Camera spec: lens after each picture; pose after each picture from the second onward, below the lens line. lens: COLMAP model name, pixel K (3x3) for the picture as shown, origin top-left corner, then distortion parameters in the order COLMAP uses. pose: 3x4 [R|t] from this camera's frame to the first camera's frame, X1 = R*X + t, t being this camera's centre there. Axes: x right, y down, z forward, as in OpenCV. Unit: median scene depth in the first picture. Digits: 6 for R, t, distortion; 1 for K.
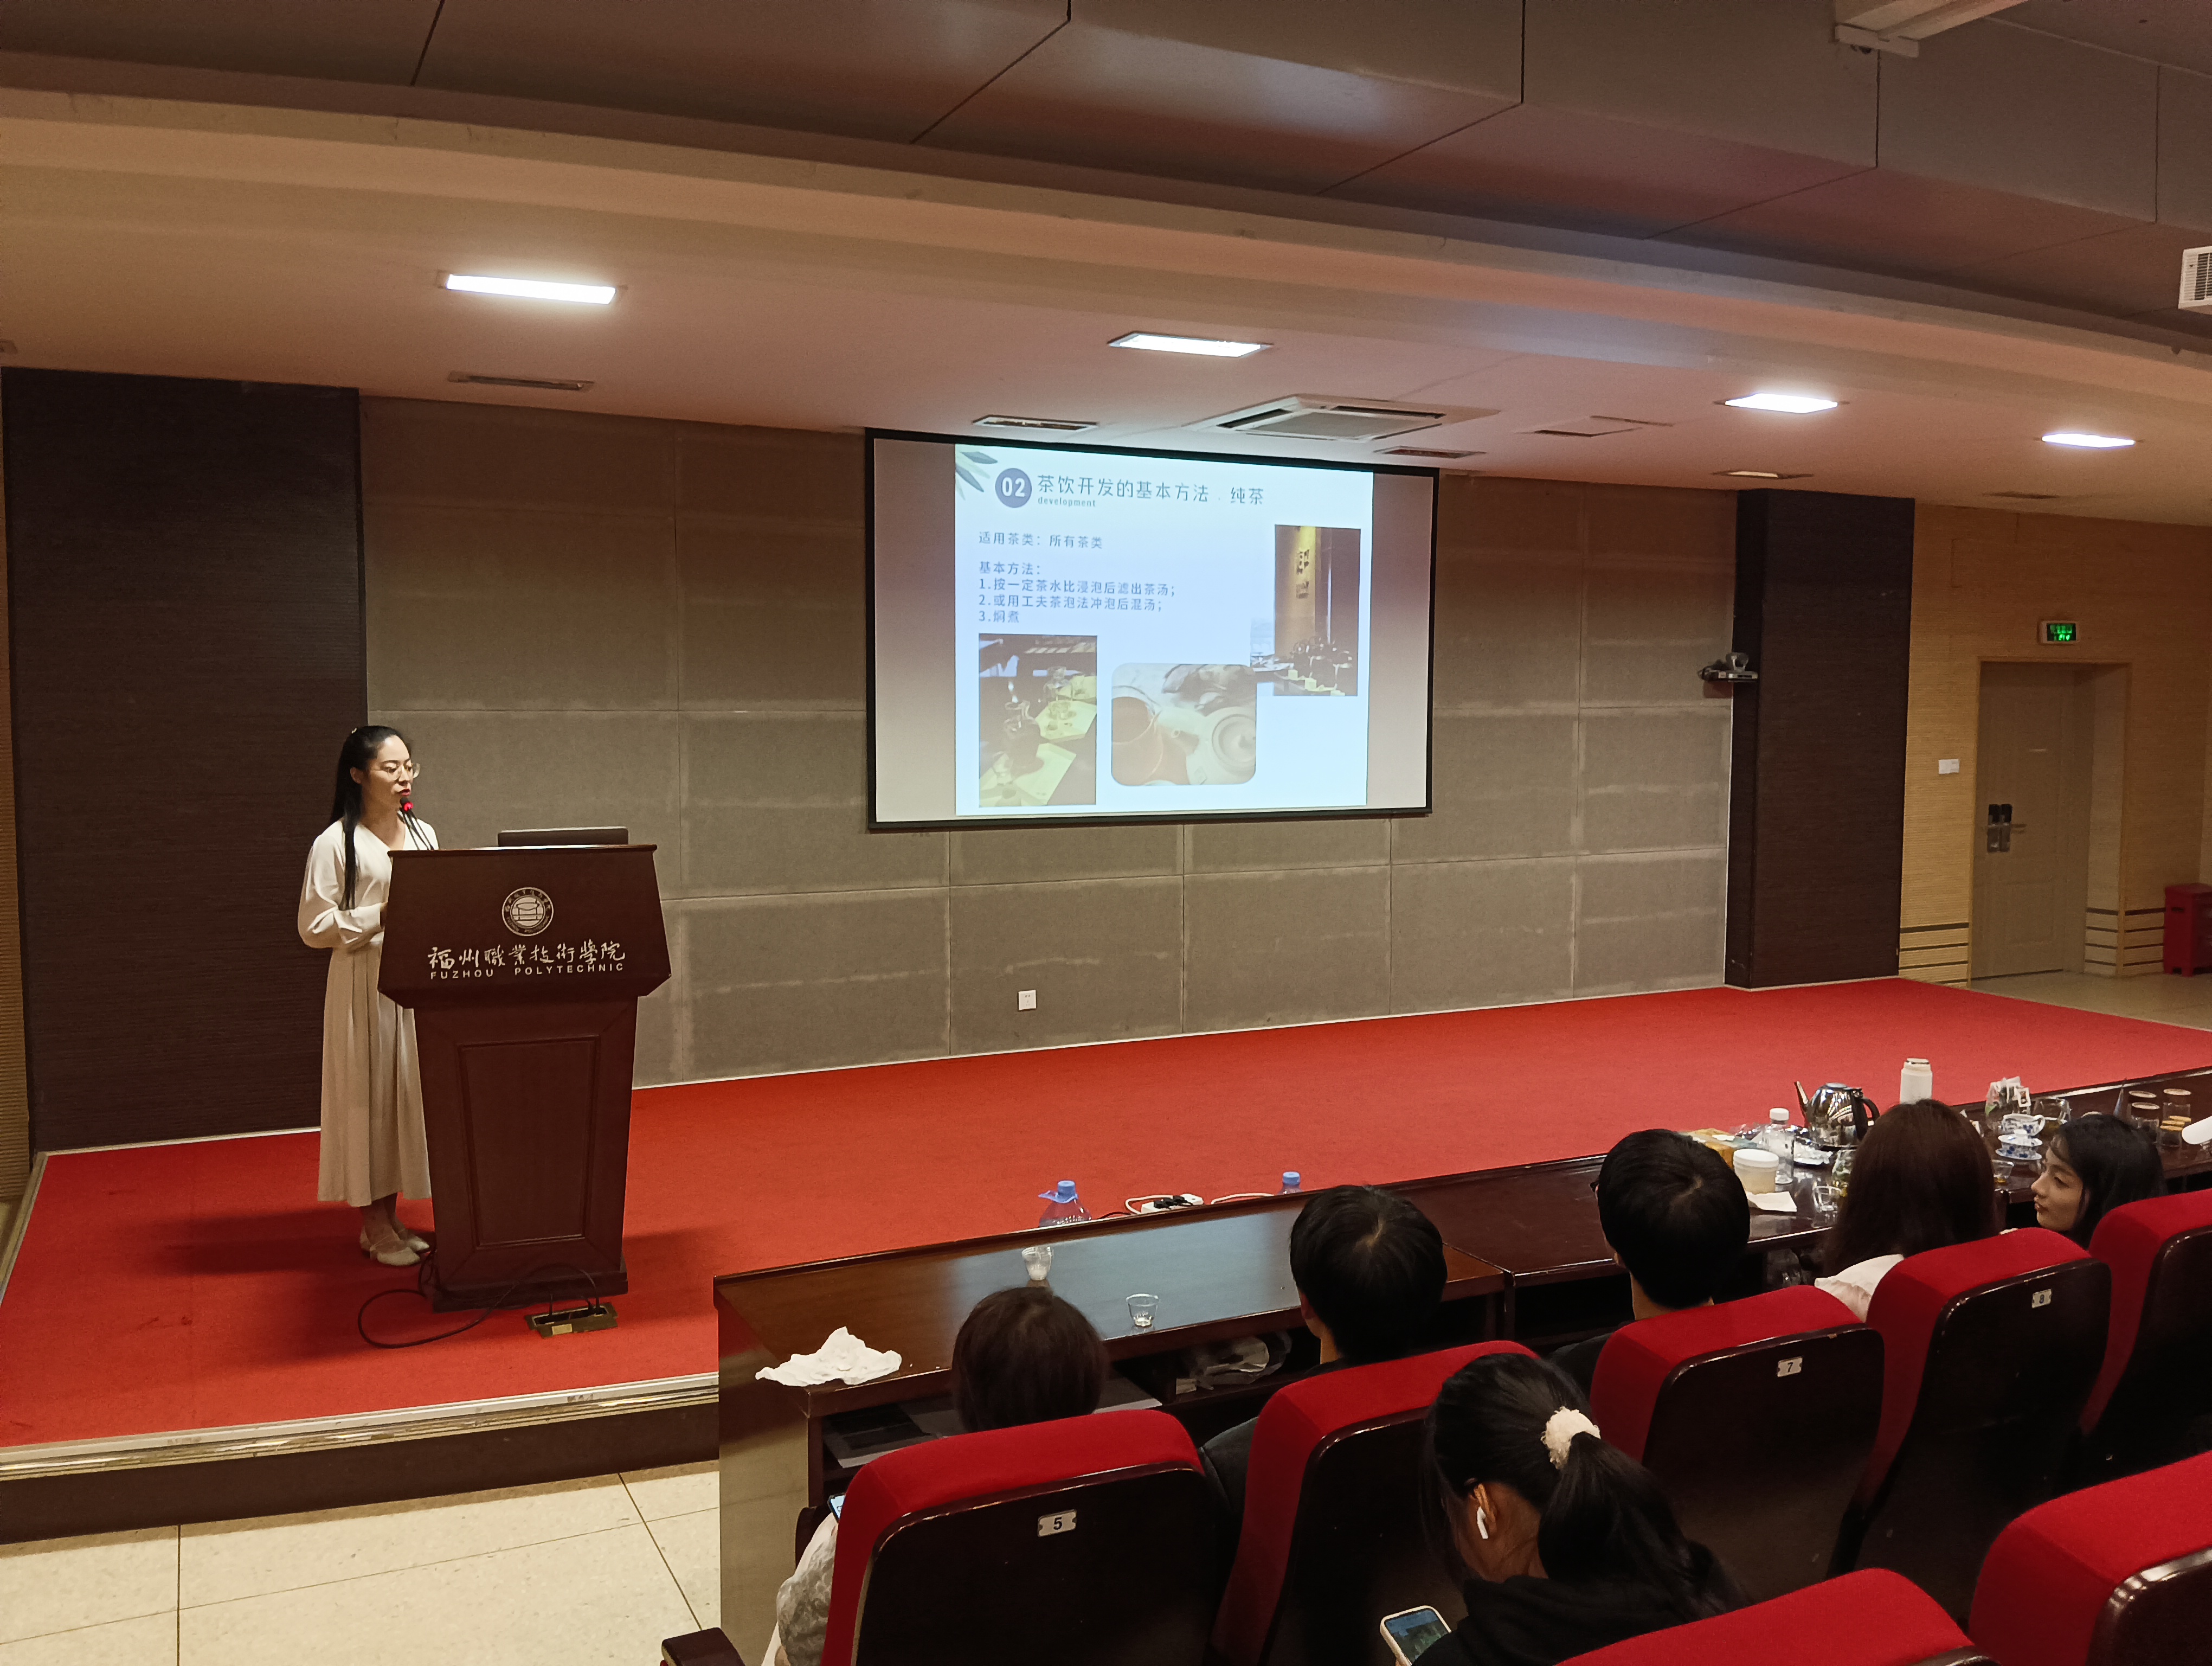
lens RADIAL K [[1799.9, 0, 1106.0], [0, 1799.9, 833.0], [0, 0, 1]] dist [0.109026, -0.215178]
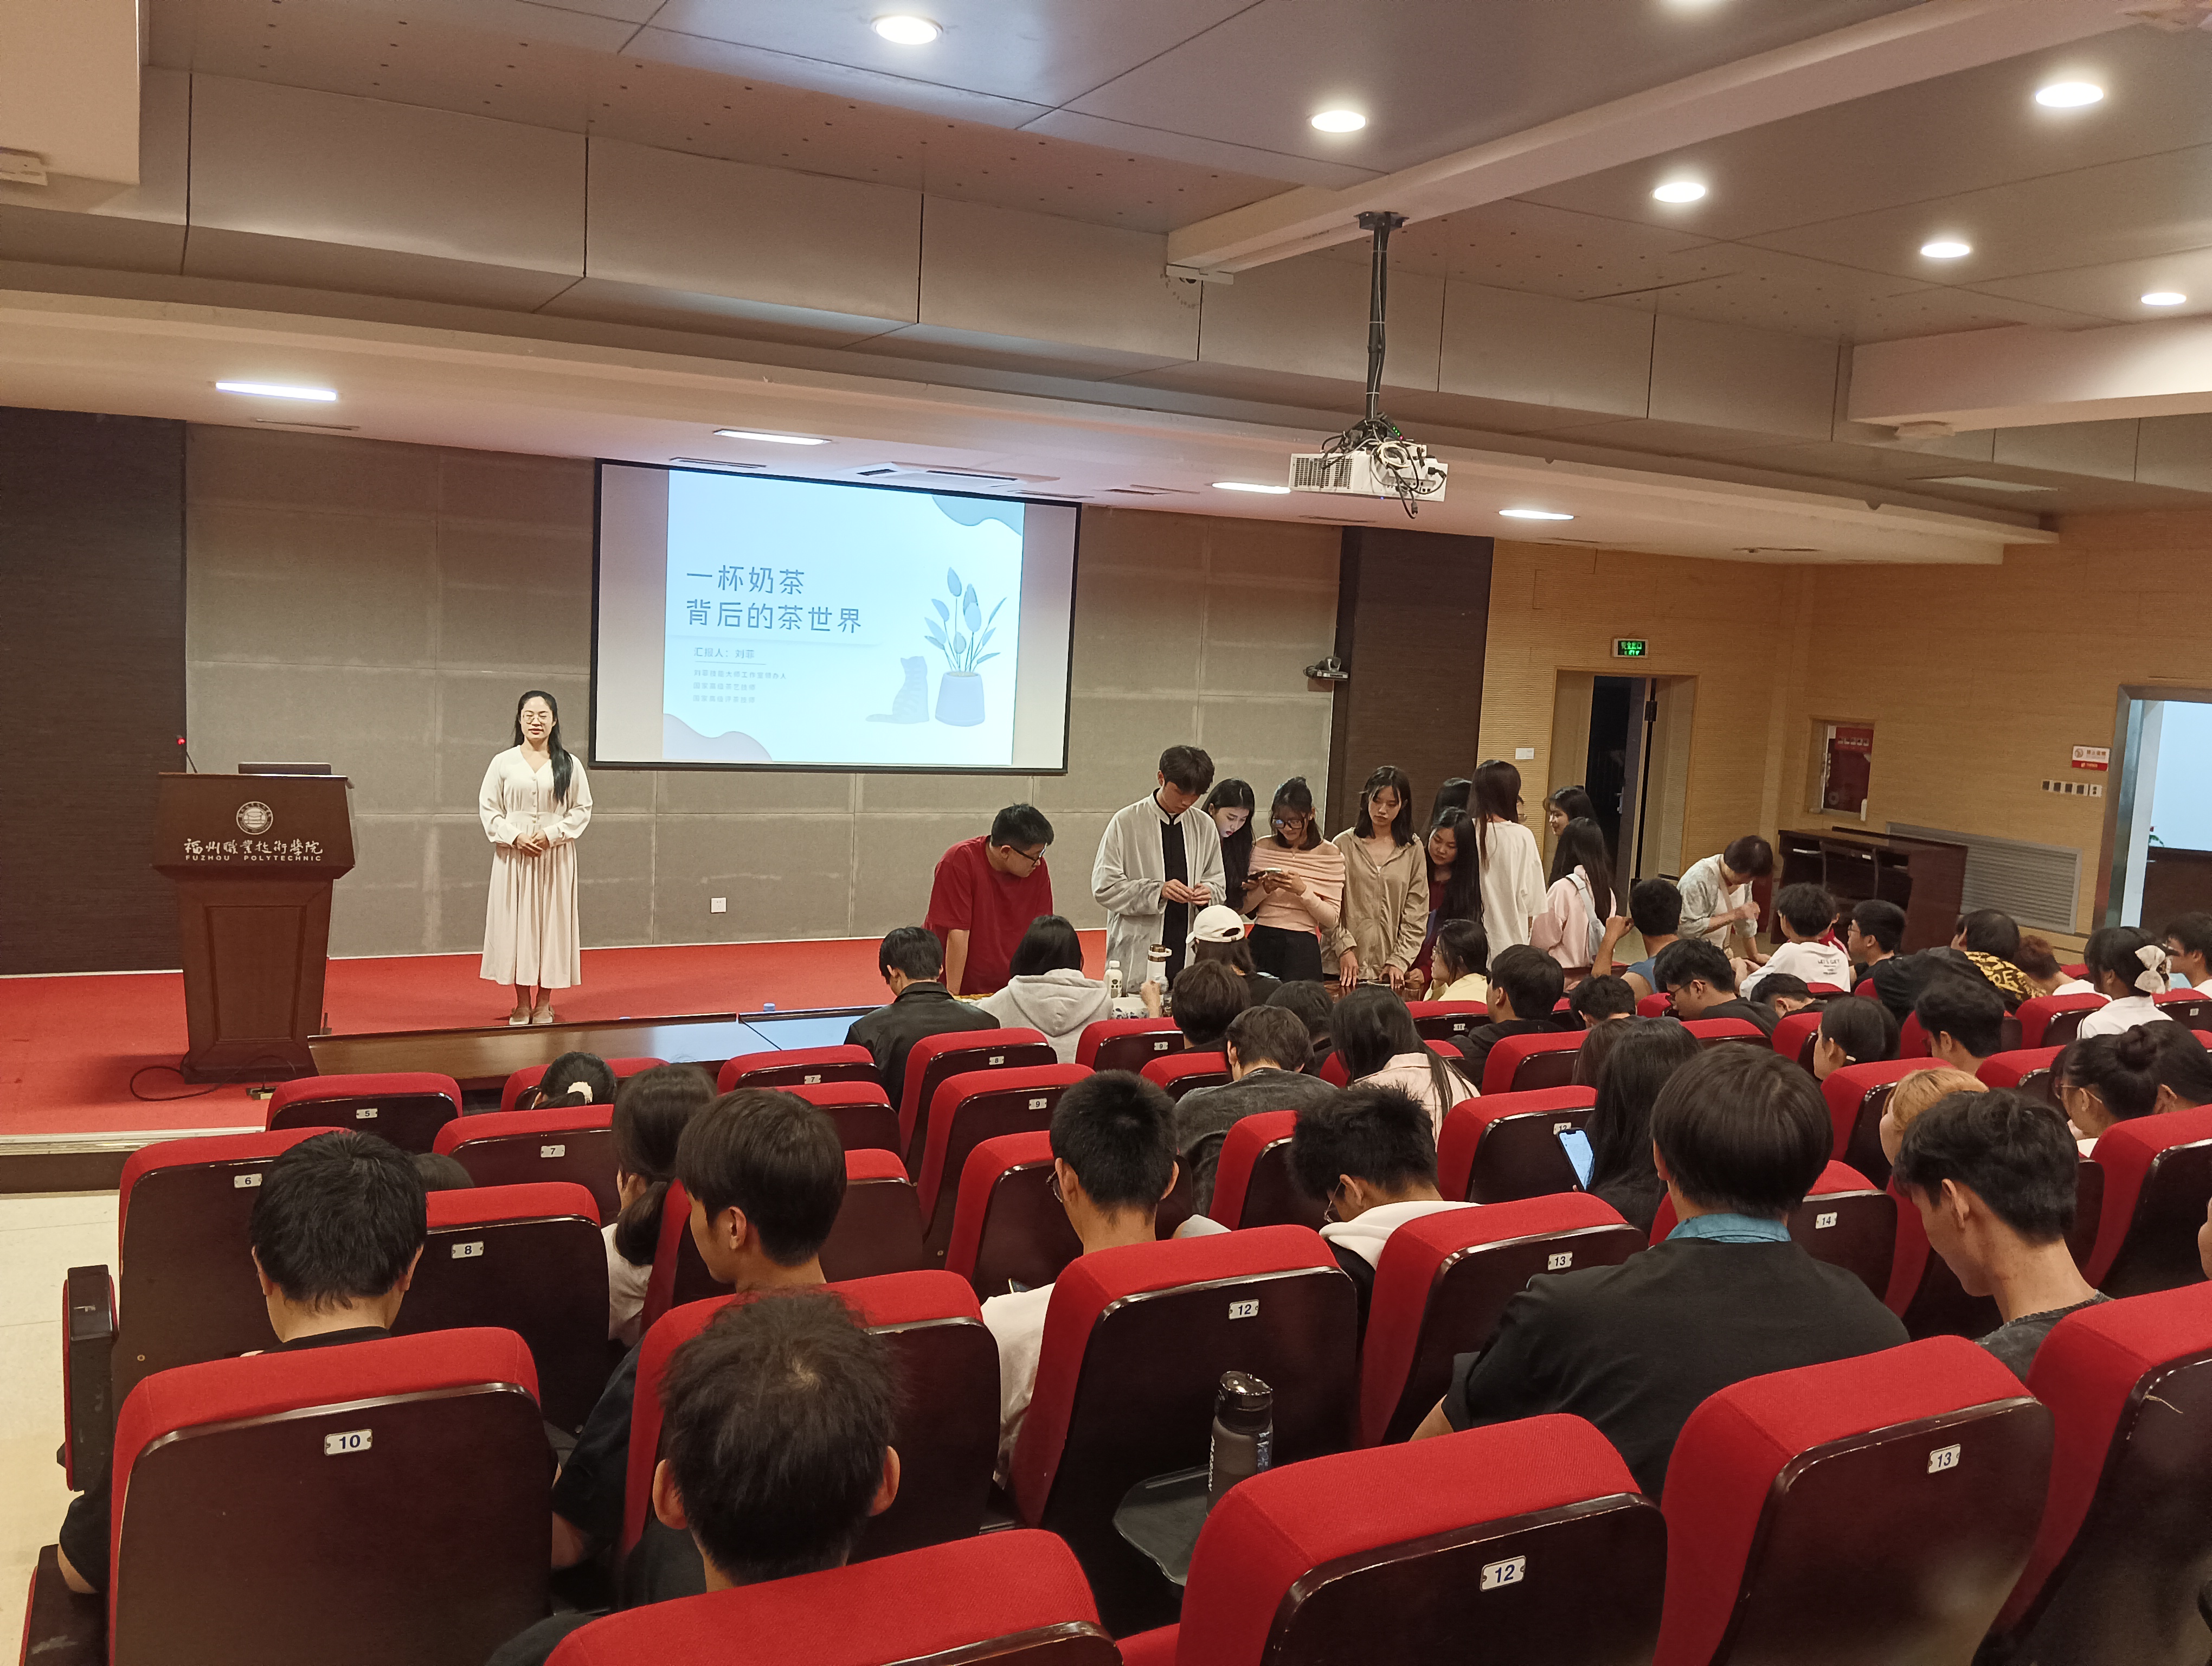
lens RADIAL K [[1799.9, 0, 1106.0], [0, 1799.9, 833.0], [0, 0, 1]] dist [0.109026, -0.215178]
pose [[0.998535, 0.046305, 0.027980, 0.197283], [-0.047295, 0.998238, 0.035836, -0.018102], [-0.026272, -0.037107, 0.998966, -0.298268]]
